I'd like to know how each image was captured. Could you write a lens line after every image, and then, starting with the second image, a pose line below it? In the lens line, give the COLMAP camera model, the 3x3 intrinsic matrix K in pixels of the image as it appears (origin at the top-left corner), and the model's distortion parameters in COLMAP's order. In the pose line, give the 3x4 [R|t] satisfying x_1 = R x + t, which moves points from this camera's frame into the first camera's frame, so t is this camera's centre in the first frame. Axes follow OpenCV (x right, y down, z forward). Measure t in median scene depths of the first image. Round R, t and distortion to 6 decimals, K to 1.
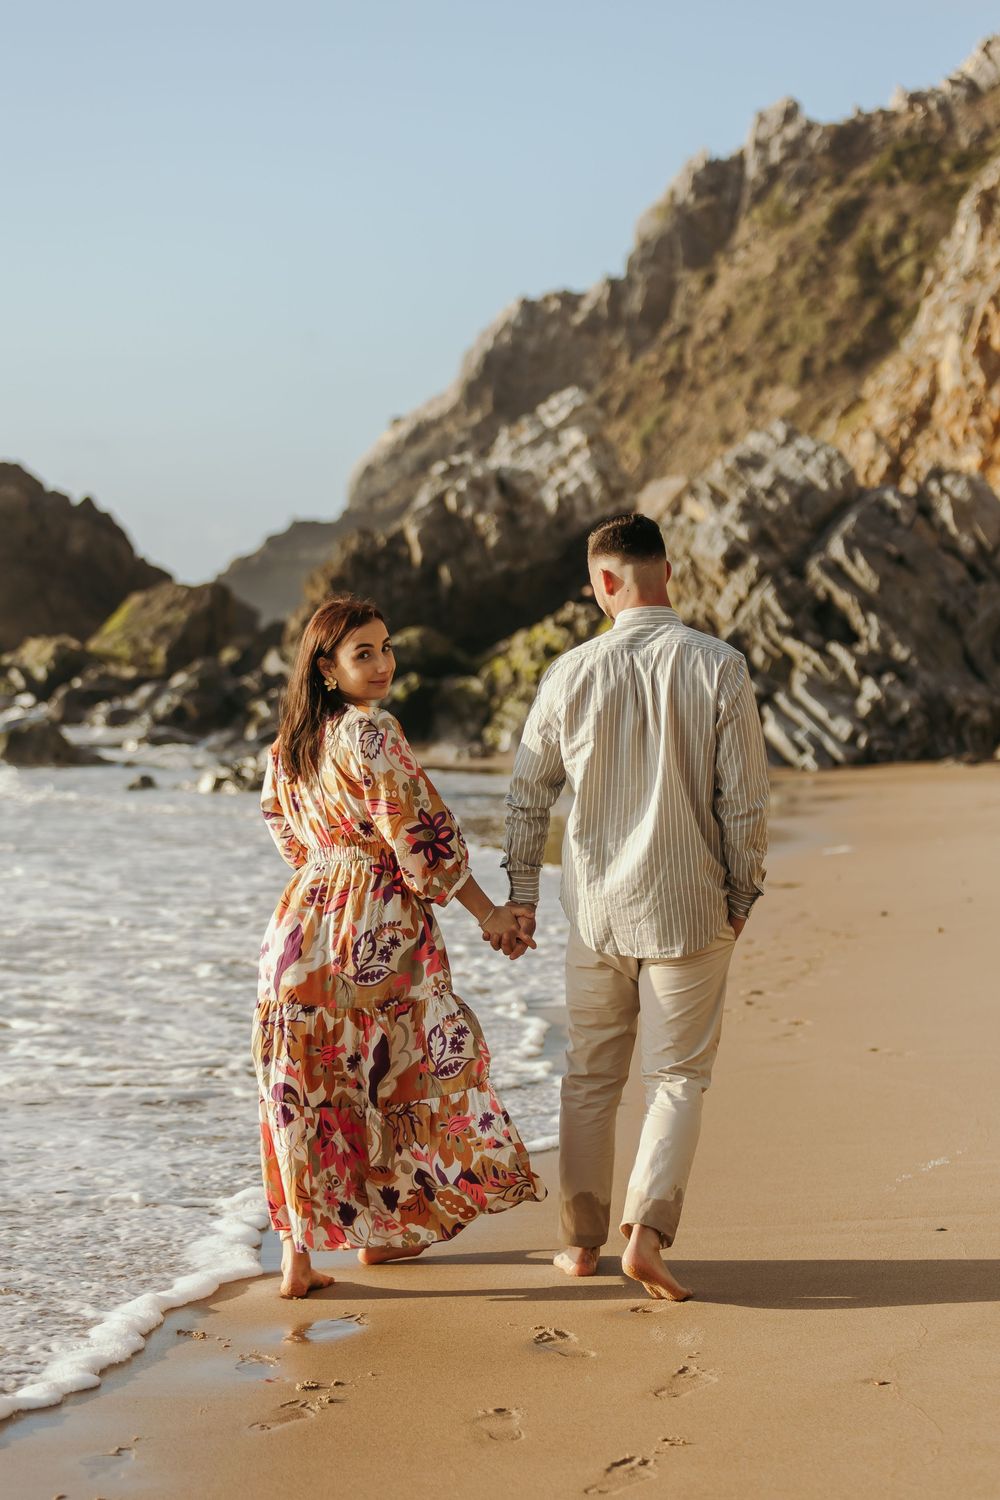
lens RADIAL K [[3323.2, 0, 500.0], [0, 3323.2, 750.0], [0, 0, 1]] dist [-0.002706, -0.034258]
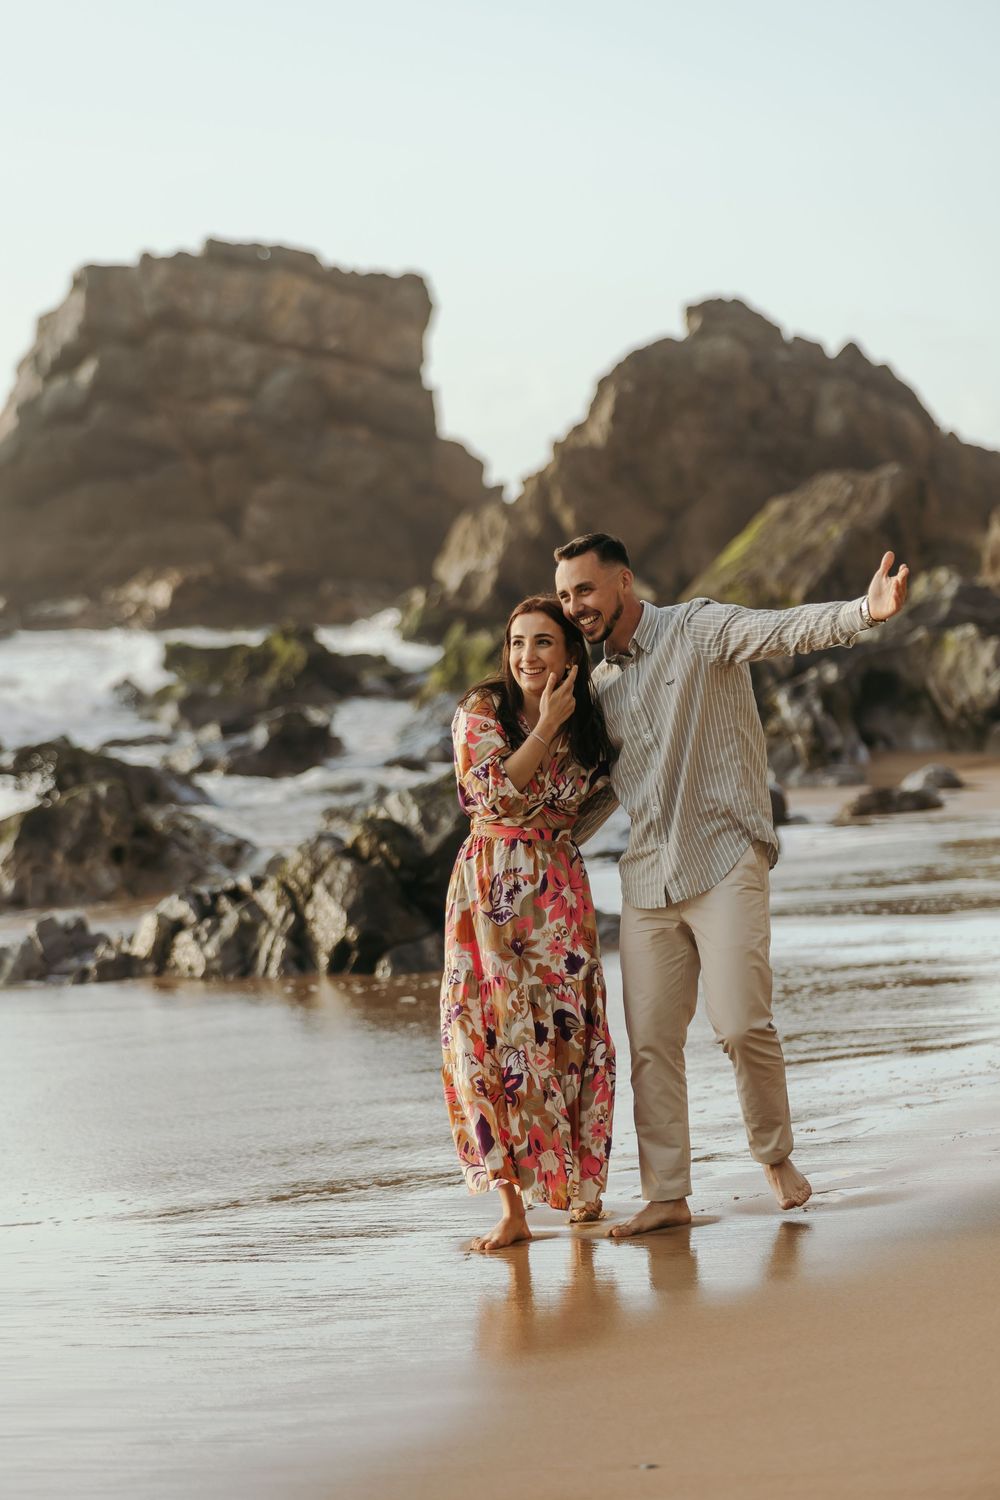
lens RADIAL K [[4623.6, 0, 500.0], [0, 4623.6, 750.0], [0, 0, 1]] dist [0.000130, -0.216874]
pose [[0.960184, -0.059525, -0.272954, 0.069669], [0.062220, 0.998062, 0.001220, -0.007021], [0.272353, -0.018155, 0.962026, 0.215466]]
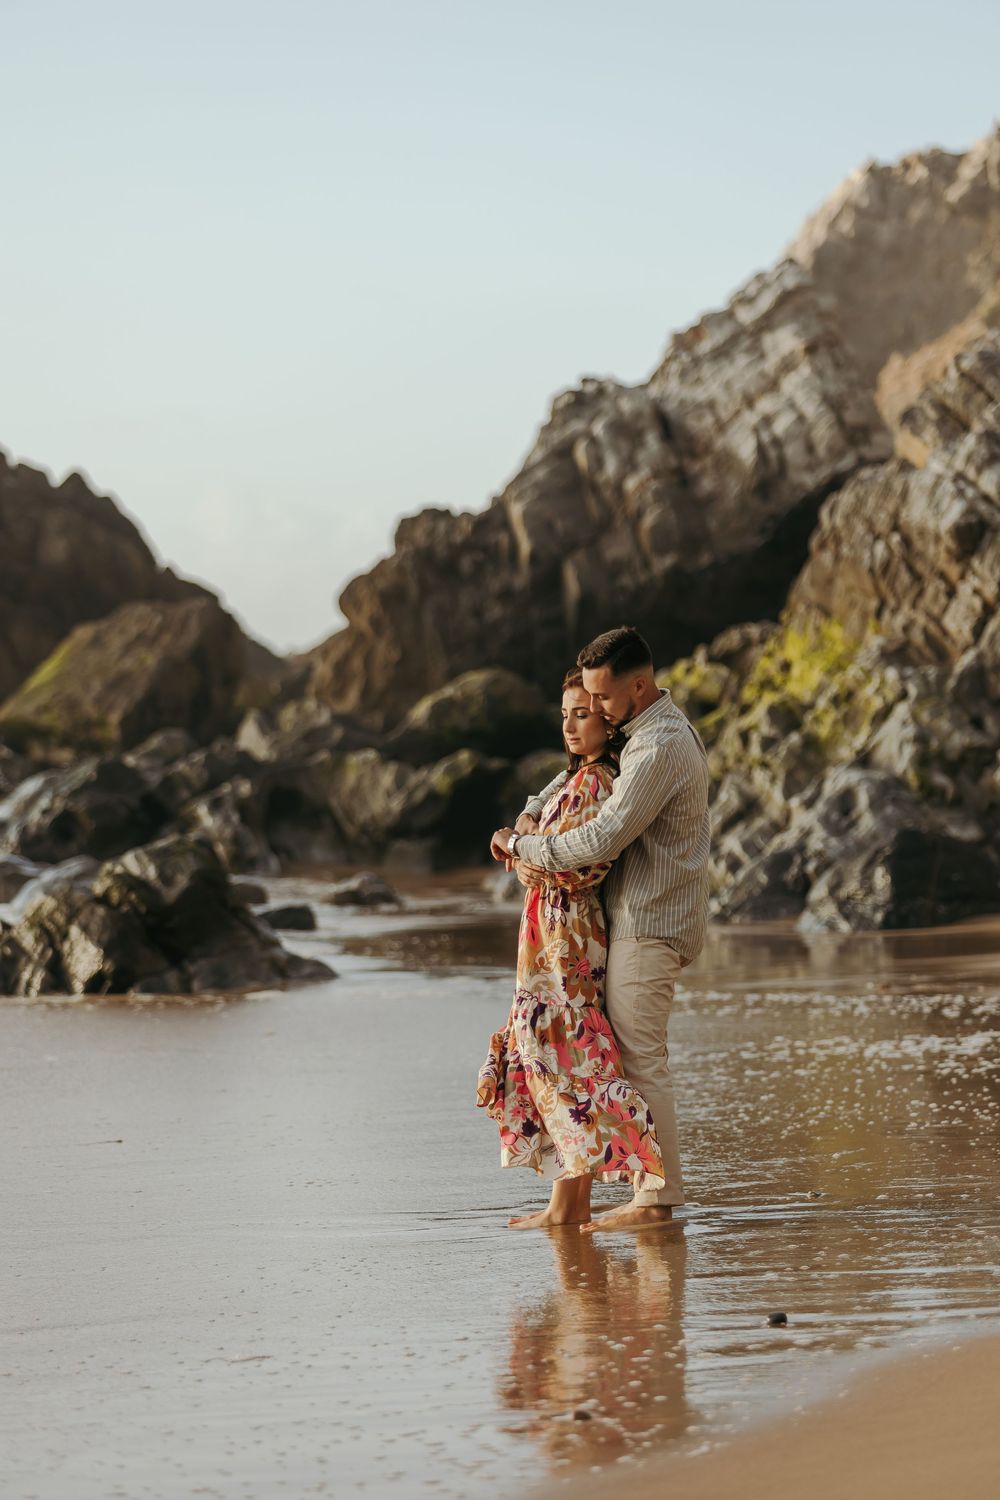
lens RADIAL K [[5000.7, 0, 500.0], [0, 5000.7, 750.0], [0, 0, 1]] dist [0.024499, 0.459877]
pose [[0.997017, -0.023060, -0.073654, 0.035613], [0.021506, 0.999531, -0.021817, -0.002844], [0.074122, 0.020168, 0.997045, 0.106886]]
